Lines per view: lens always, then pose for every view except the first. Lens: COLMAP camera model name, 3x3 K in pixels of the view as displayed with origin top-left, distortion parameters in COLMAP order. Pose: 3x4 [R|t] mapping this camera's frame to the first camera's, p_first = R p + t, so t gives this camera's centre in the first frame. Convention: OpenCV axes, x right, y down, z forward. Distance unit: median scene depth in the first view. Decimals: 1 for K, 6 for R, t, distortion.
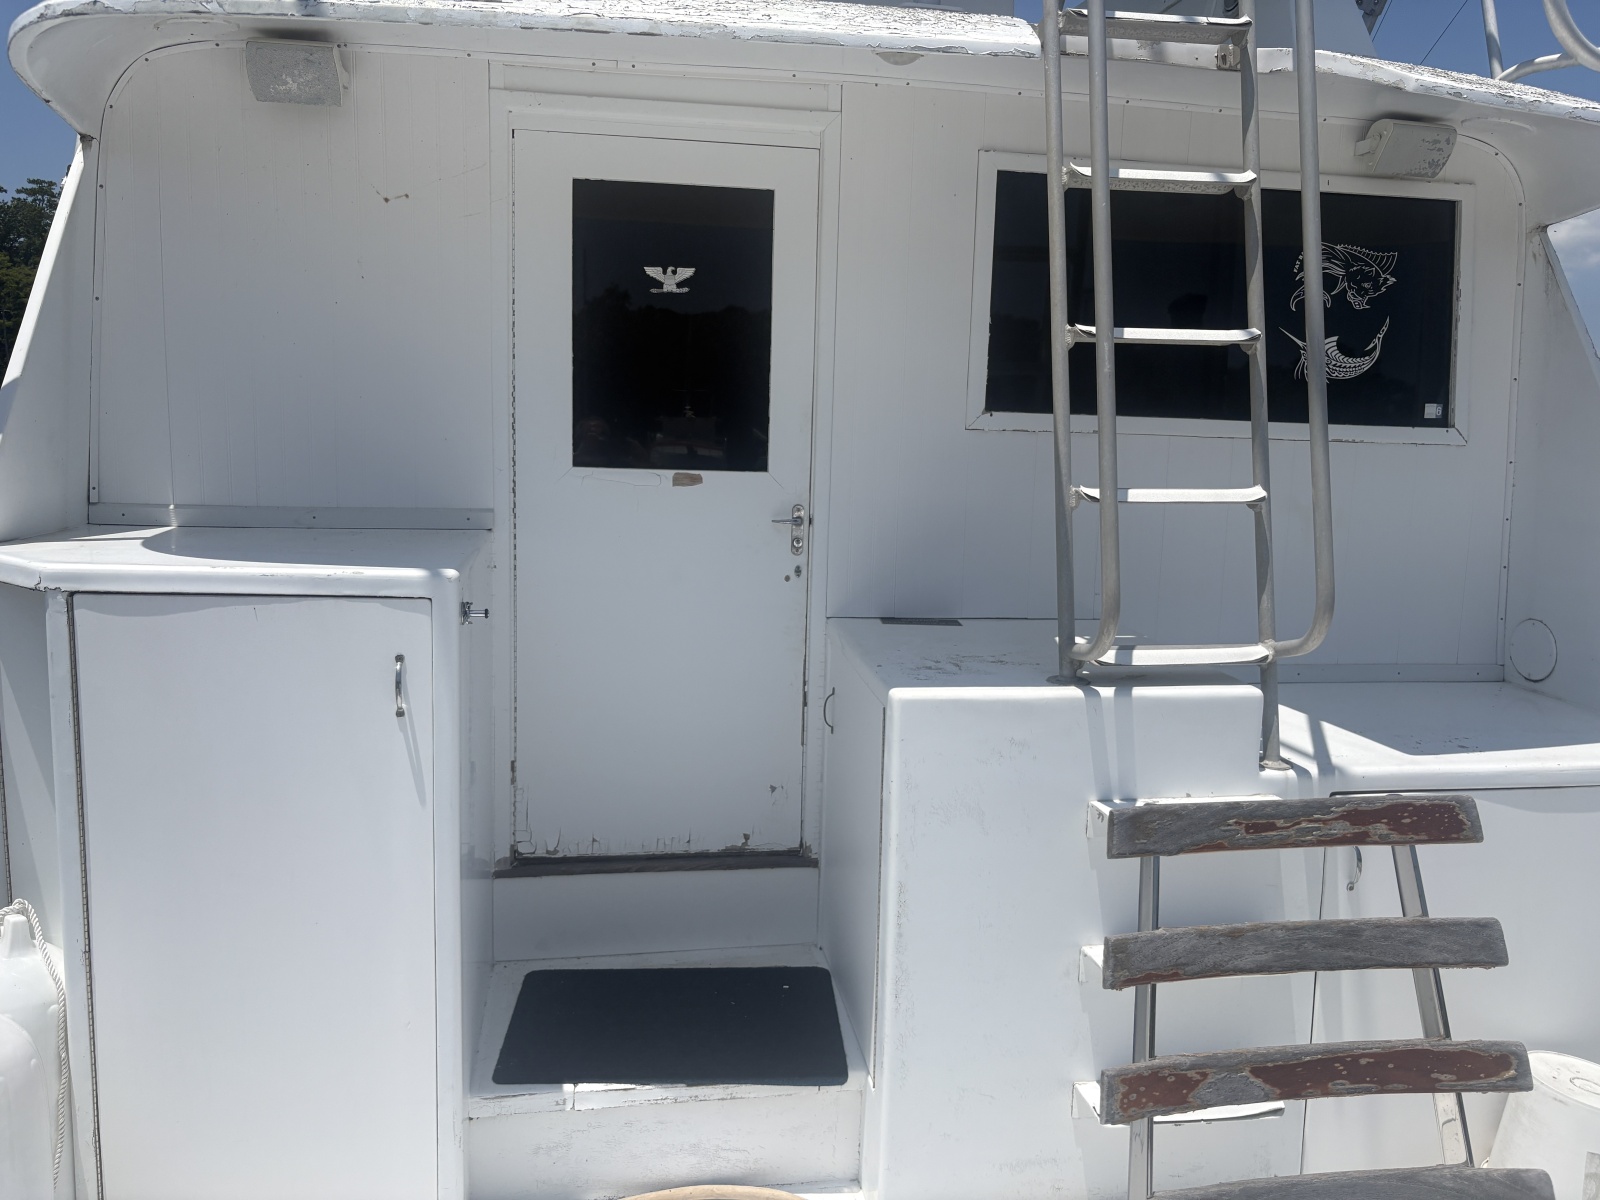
lens RADIAL K [[1223.5, 0, 799.1], [0, 1223.5, 608.0], [0, 0, 1]] dist [0.051627, -0.063086]
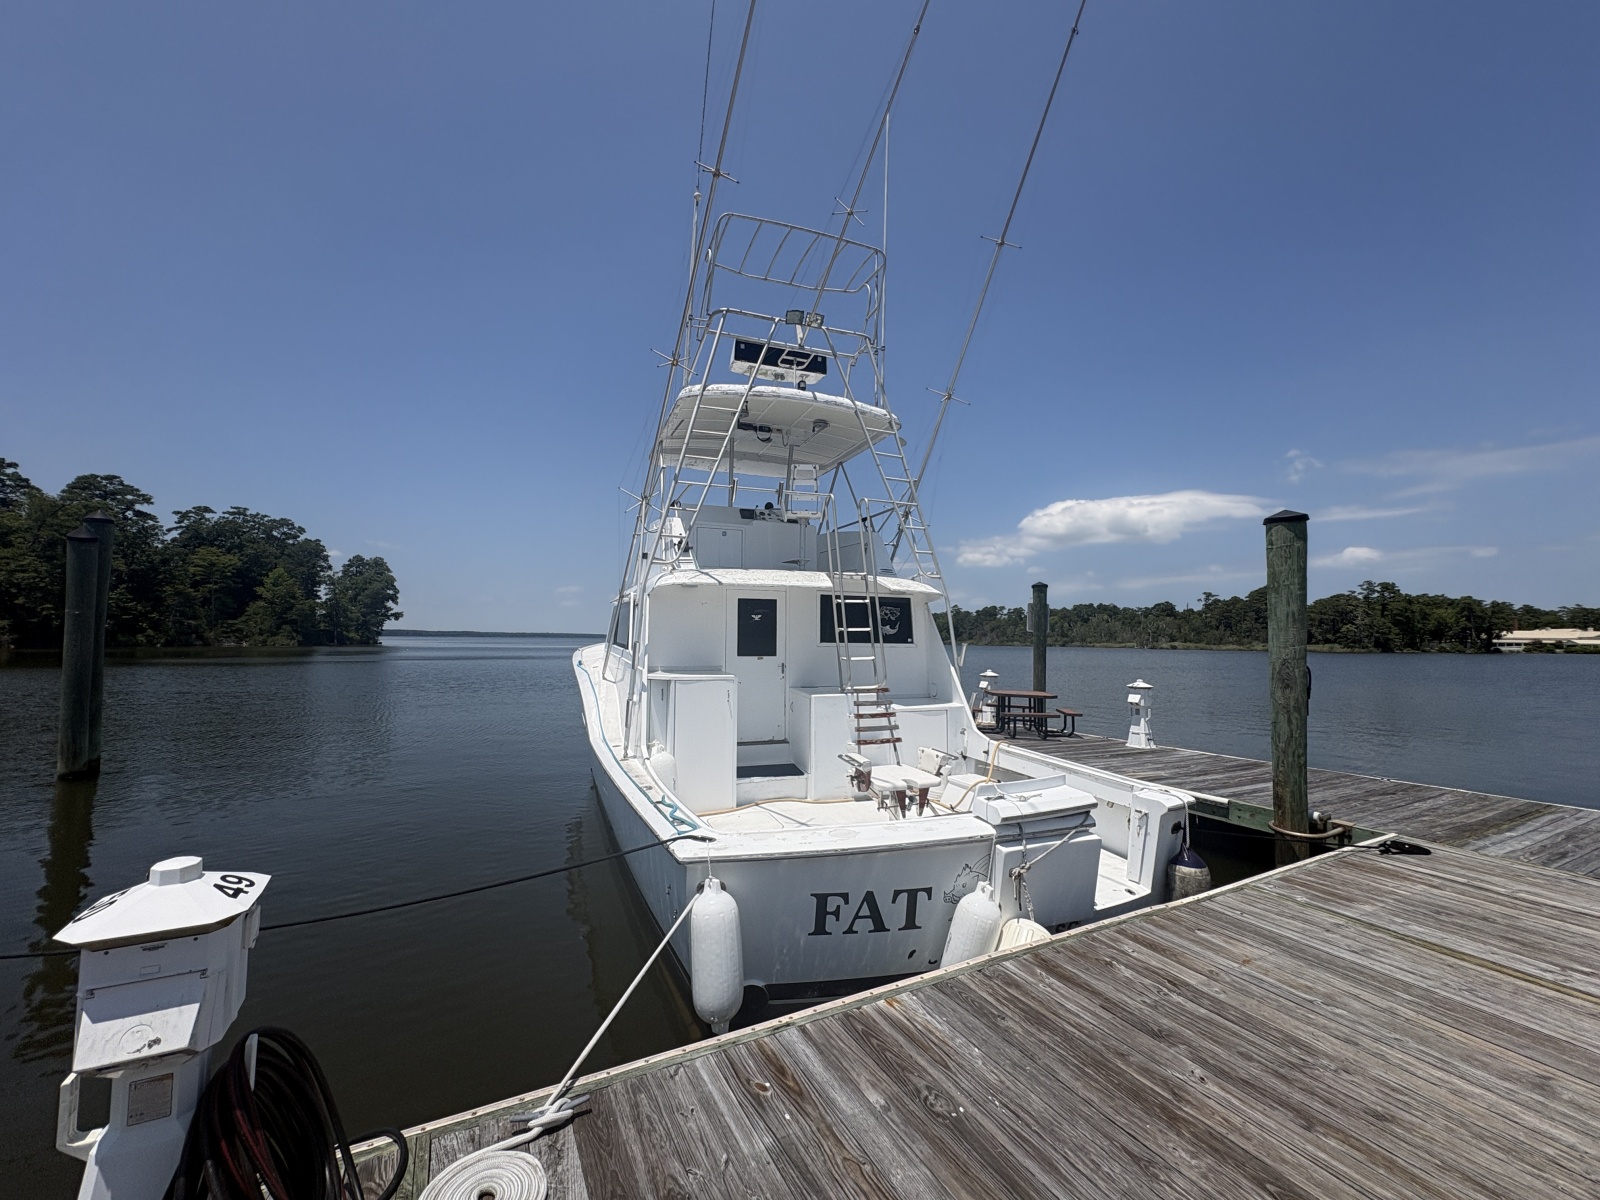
lens RADIAL K [[643.6, 0, 798.3], [0, 643.6, 596.8], [0, 0, 1]] dist [0.002229, 0.000042]
pose [[0.979692, -0.009131, 0.200302, -0.524962], [0.049662, 0.978887, -0.198276, 0.192756], [-0.194262, 0.204197, 0.959461, -1.733236]]
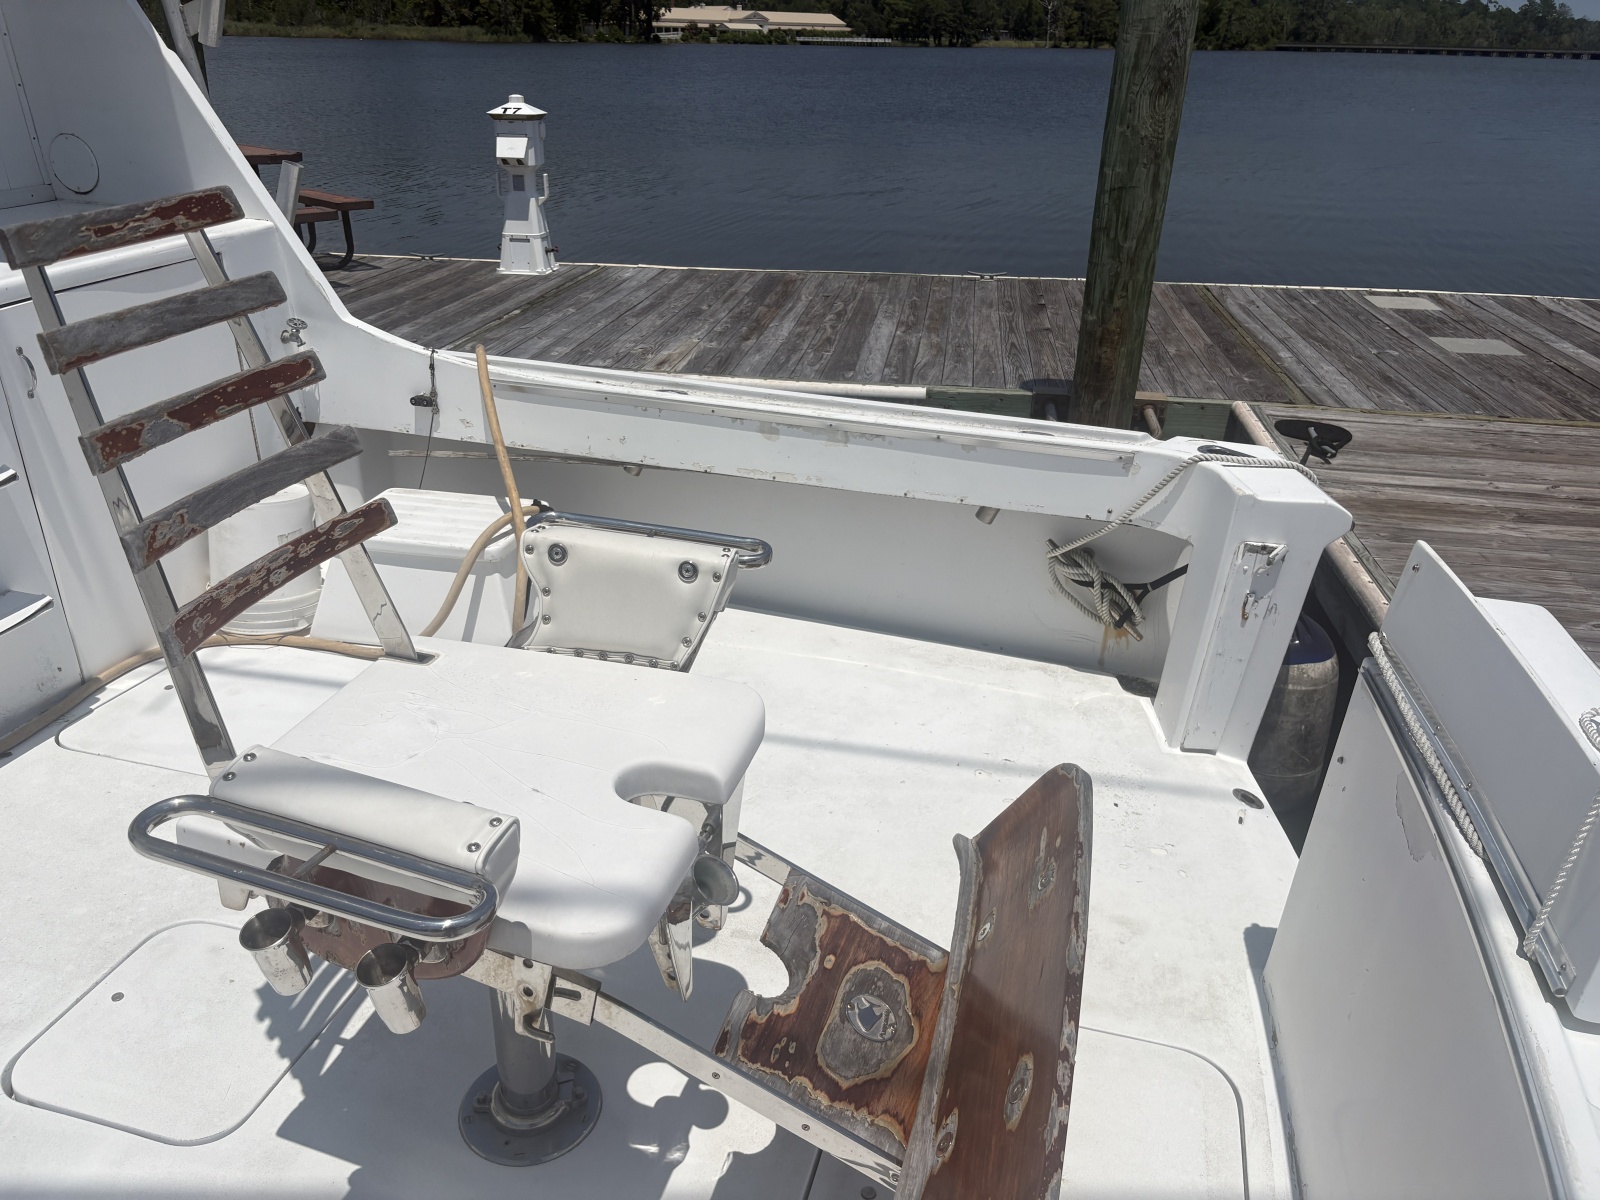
lens RADIAL K [[1211.4, 0, 811.1], [0, 1211.4, 597.0], [0, 0, 1]] dist [0.051387, -0.055294]
pose [[0.409361, -0.403295, 0.818399, -0.234234], [0.126294, 0.913413, 0.386944, 0.059502], [-0.903589, -0.055042, 0.424850, -0.092531]]
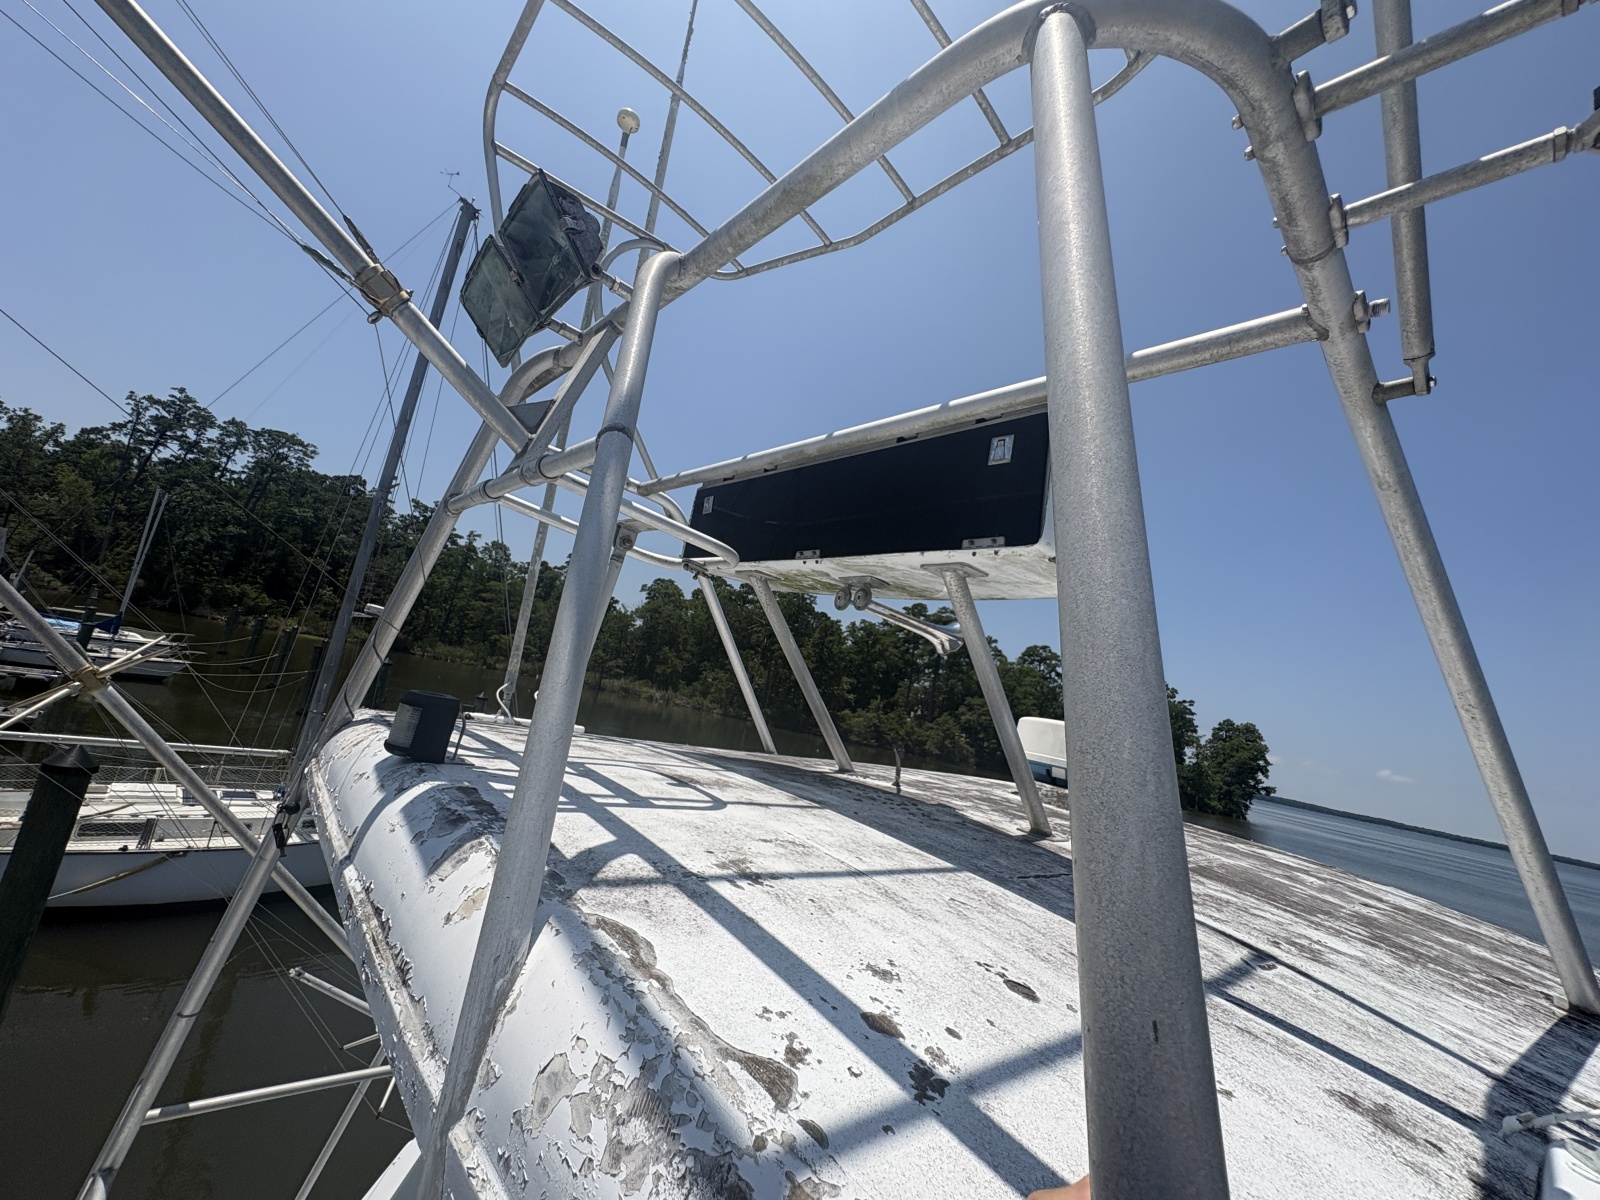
lens RADIAL K [[642.8, 0, 798.7], [0, 642.8, 601.1], [0, 0, 1]] dist [0.001478, 0.000034]
pose [[0.533184, -0.058398, -0.843981, 0.622234], [-0.297942, 0.920739, -0.251933, -1.404038], [0.791799, 0.385784, 0.473524, 0.904699]]
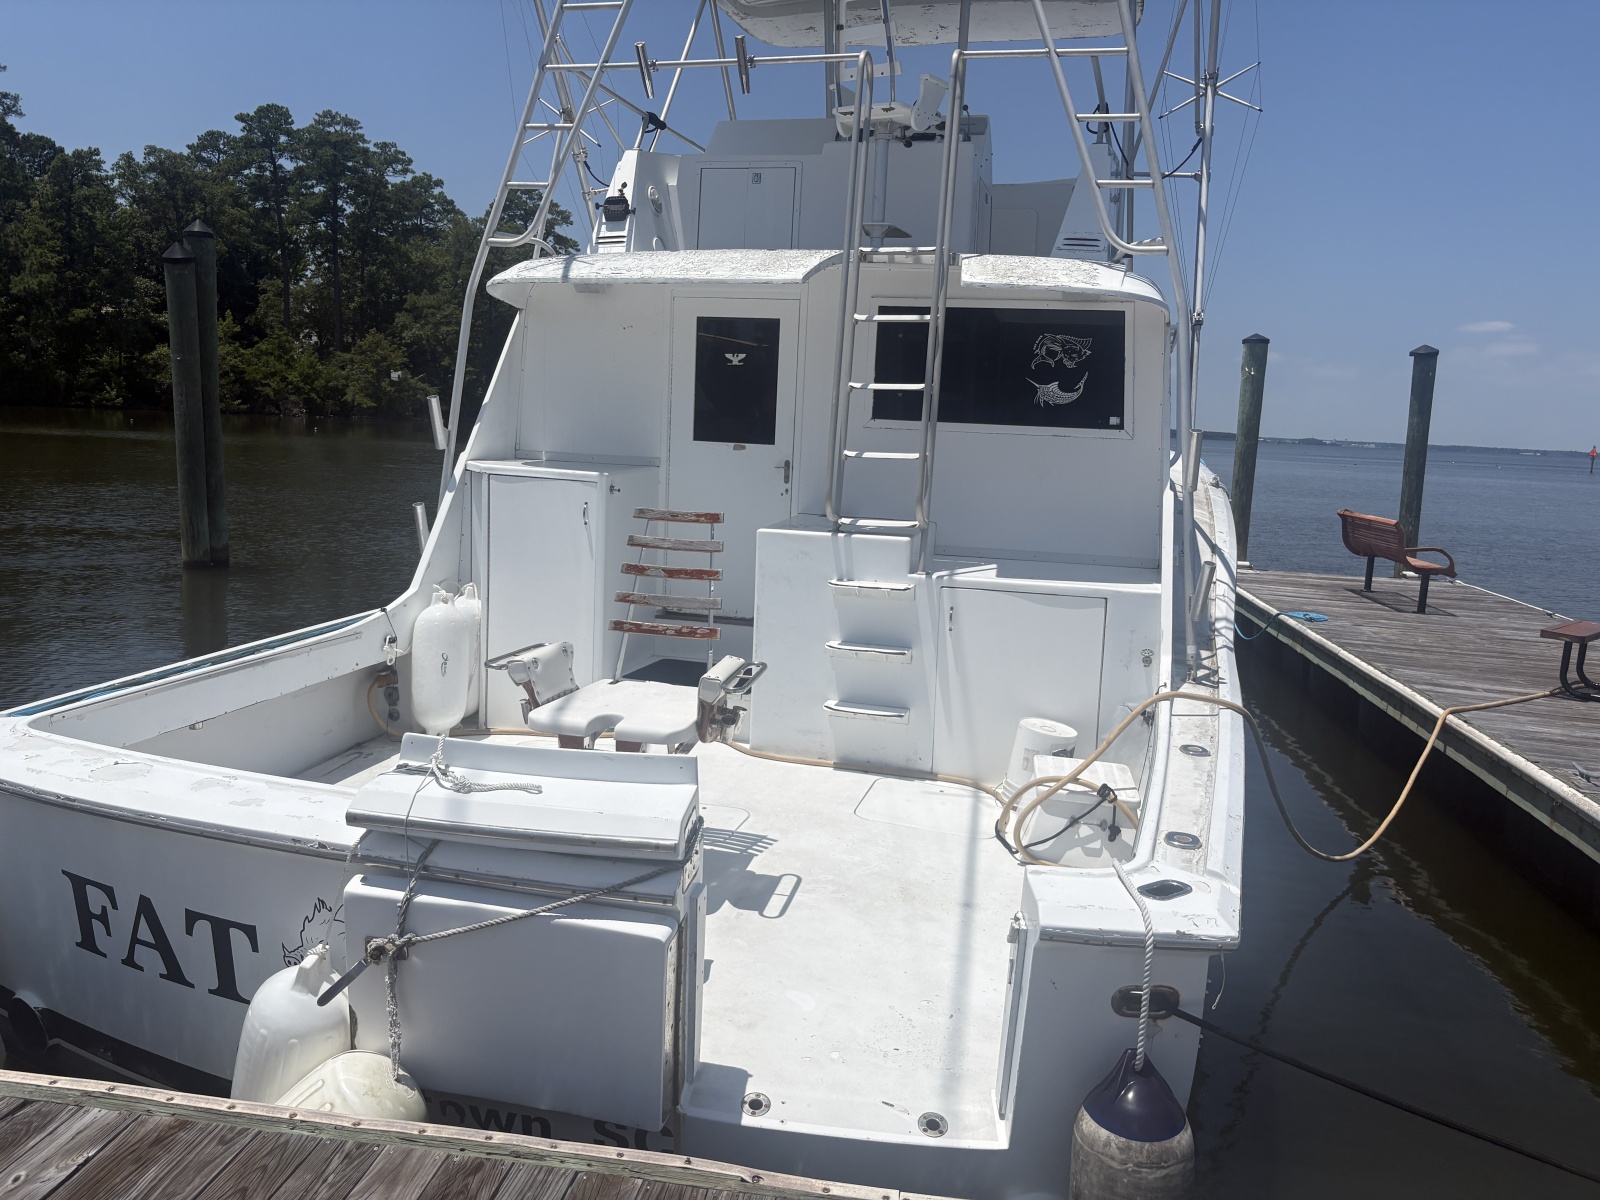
lens RADIAL K [[1202.6, 0, 804.8], [0, 1202.6, 612.5], [0, 0, 1]] dist [0.079554, -0.098394]
pose [[0.911355, 0.074961, -0.404737, 1.104992], [-0.075988, 0.997017, 0.013553, 0.186876], [0.404546, 0.018403, 0.914333, -1.143157]]
